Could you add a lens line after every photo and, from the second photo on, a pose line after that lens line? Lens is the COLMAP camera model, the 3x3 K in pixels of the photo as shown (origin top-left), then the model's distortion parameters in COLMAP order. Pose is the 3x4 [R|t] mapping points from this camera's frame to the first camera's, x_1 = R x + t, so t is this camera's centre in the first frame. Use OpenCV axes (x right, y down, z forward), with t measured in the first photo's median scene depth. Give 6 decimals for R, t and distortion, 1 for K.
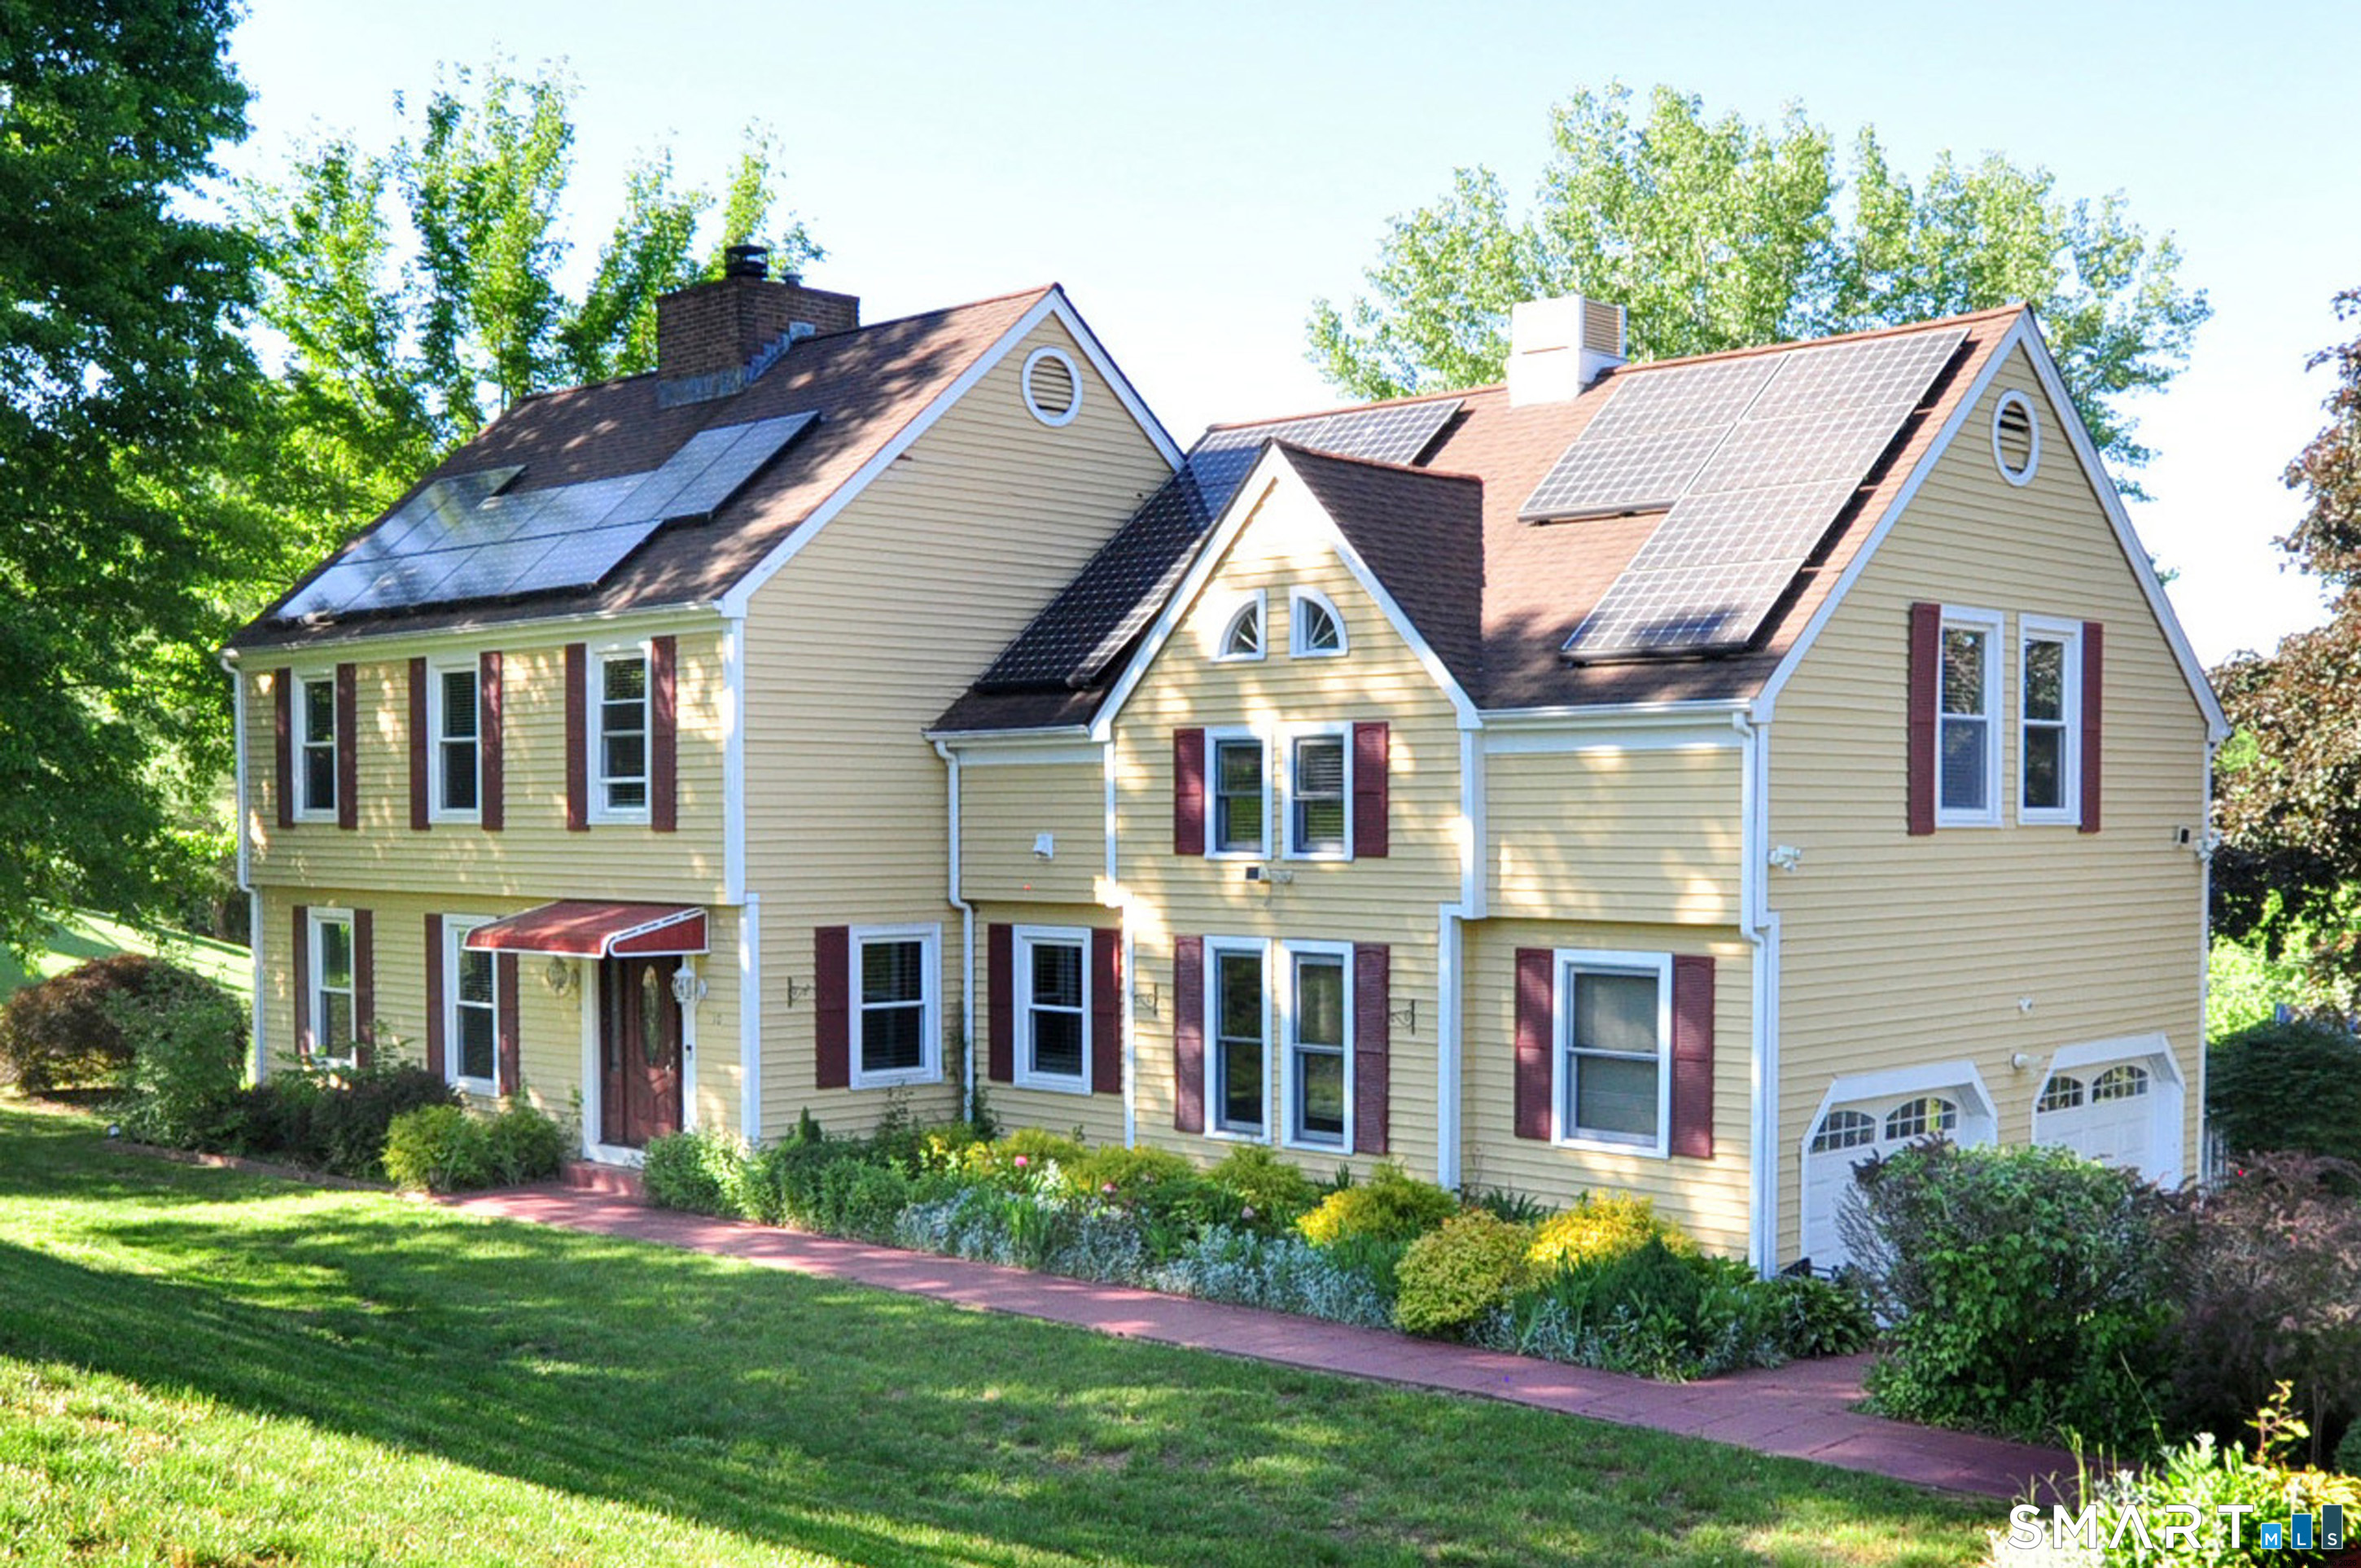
lens RADIAL K [[2535.0, 0, 1181.6], [0, 2535.0, 786.8], [0, 0, 1]] dist [-0.088552, 0.000000]
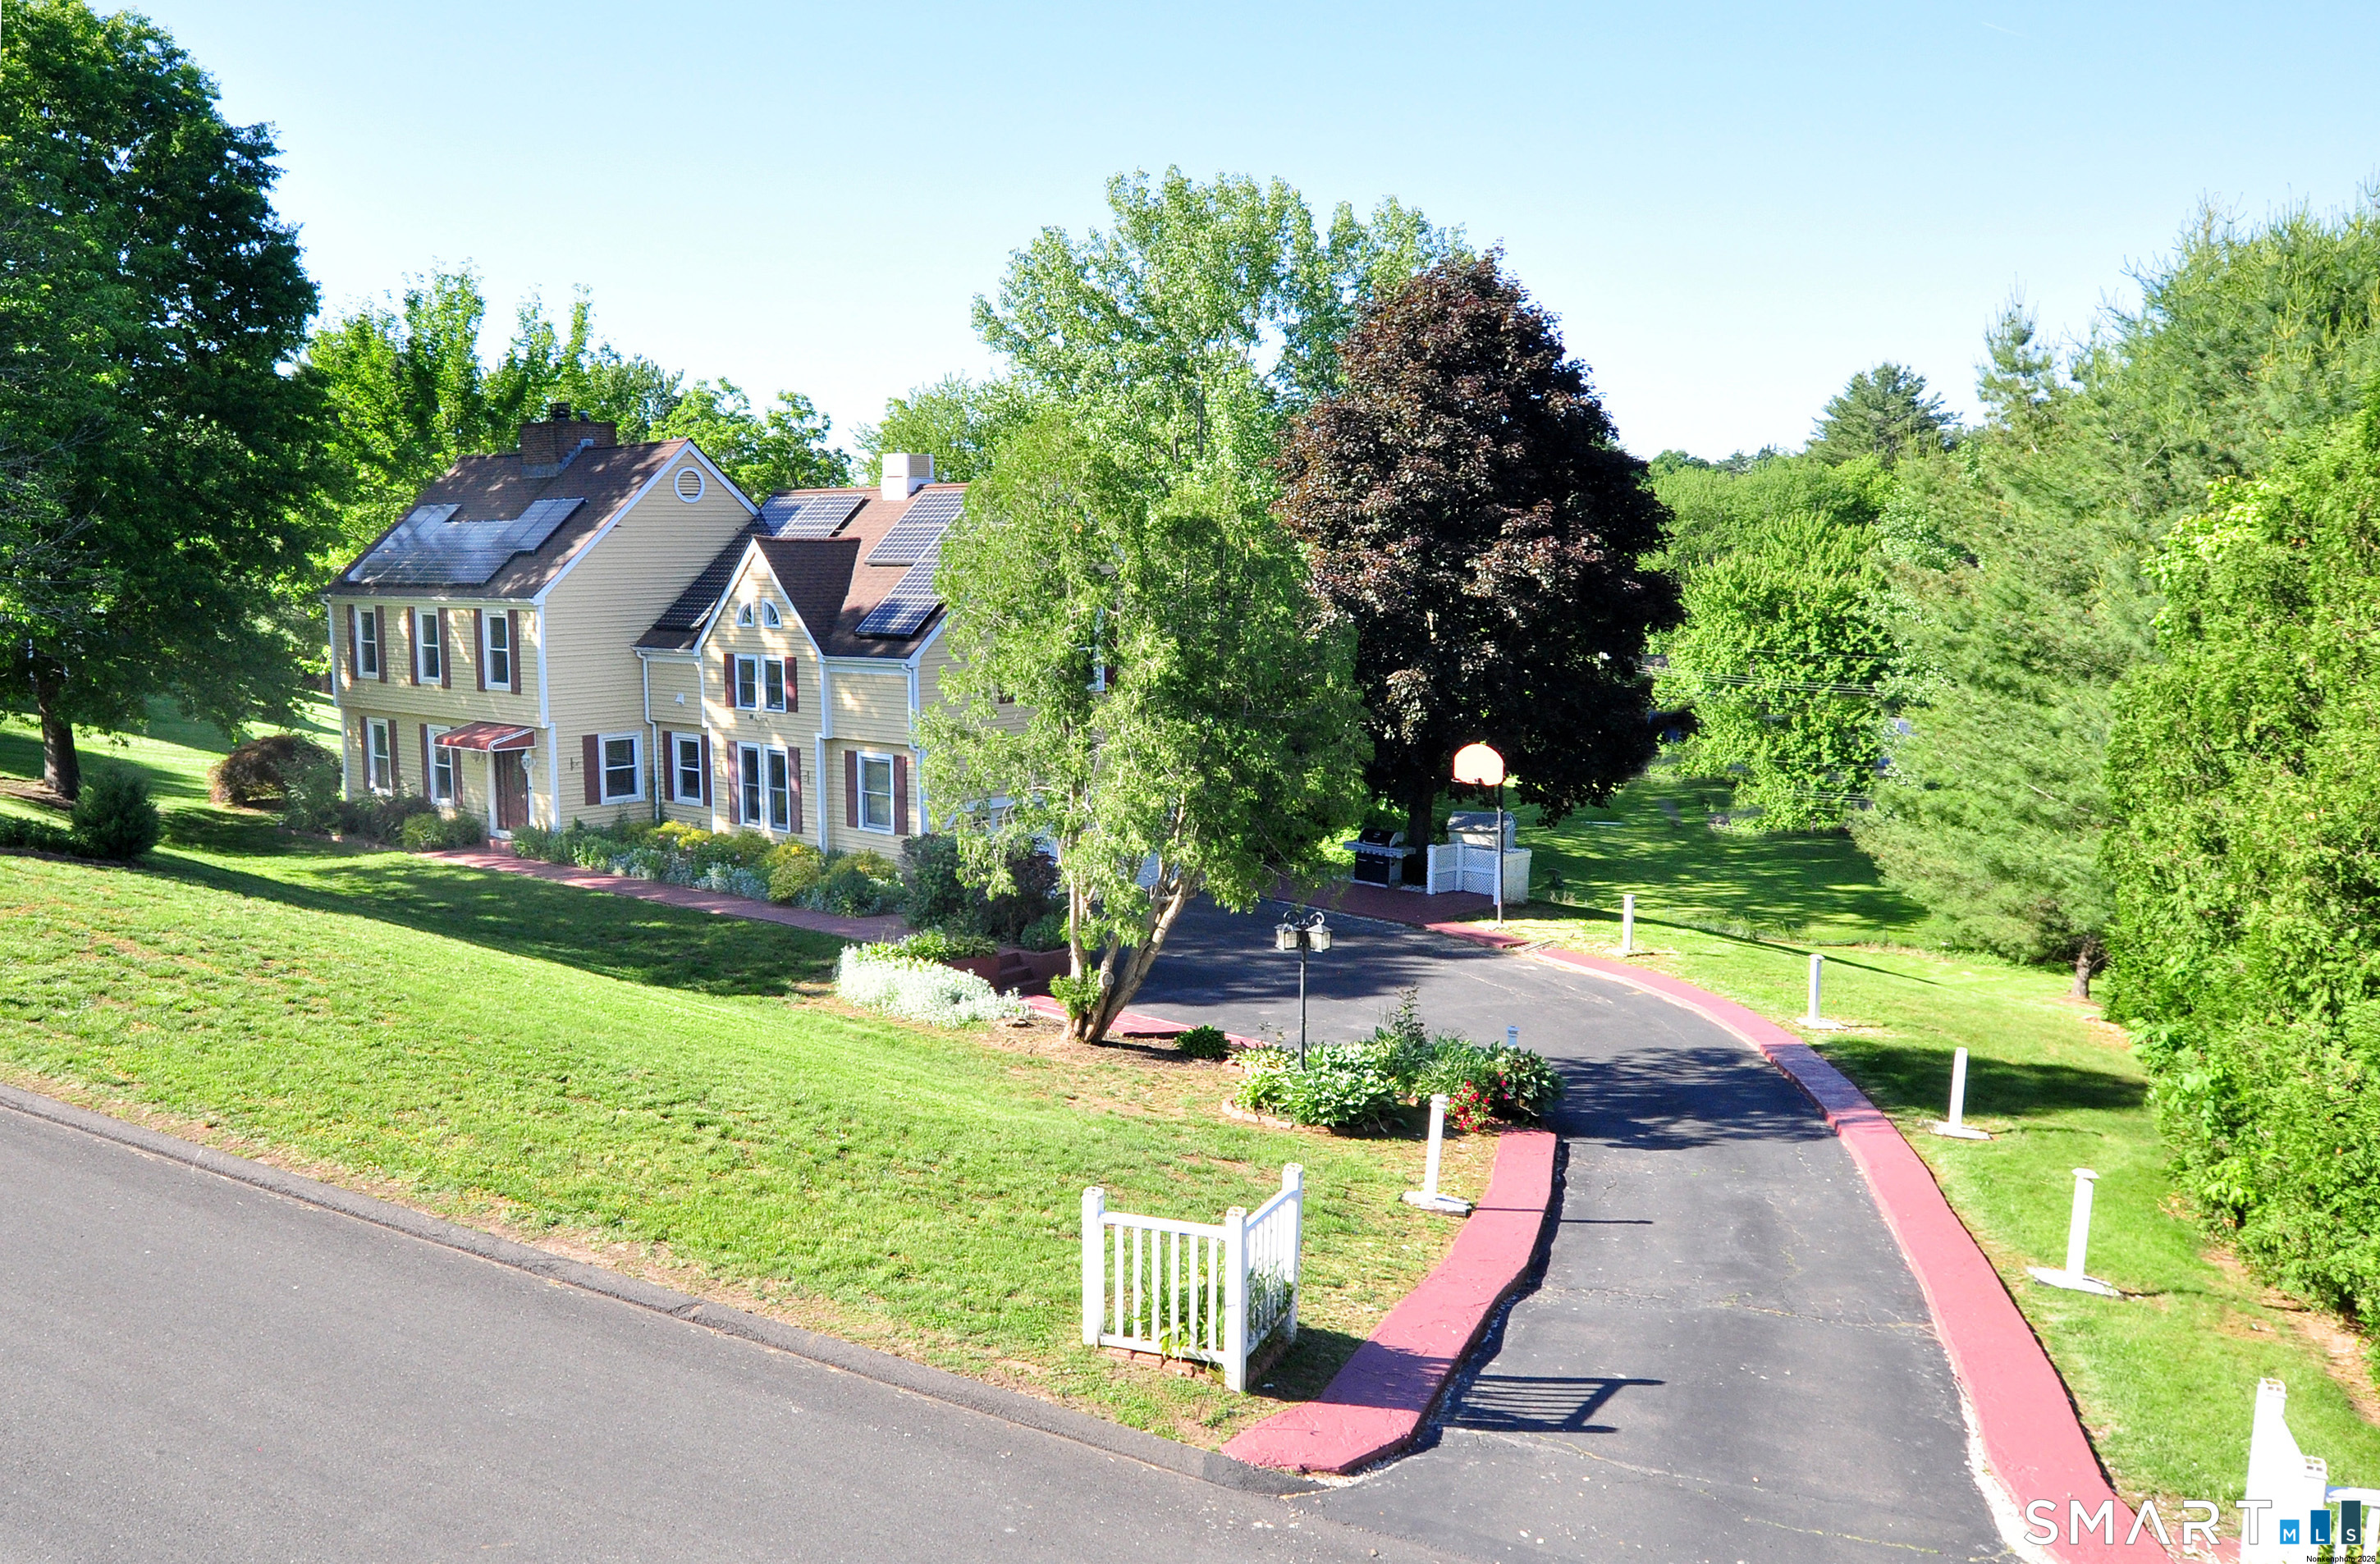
lens RADIAL K [[2861.6, 0, 1188.9], [0, 2861.6, 781.1], [0, 0, 1]] dist [-0.013159, 0.000000]
pose [[0.997480, -0.003457, -0.070861, 0.567599], [0.013393, 0.990029, 0.140225, -0.251174], [0.069670, -0.140821, 0.987581, -1.482265]]
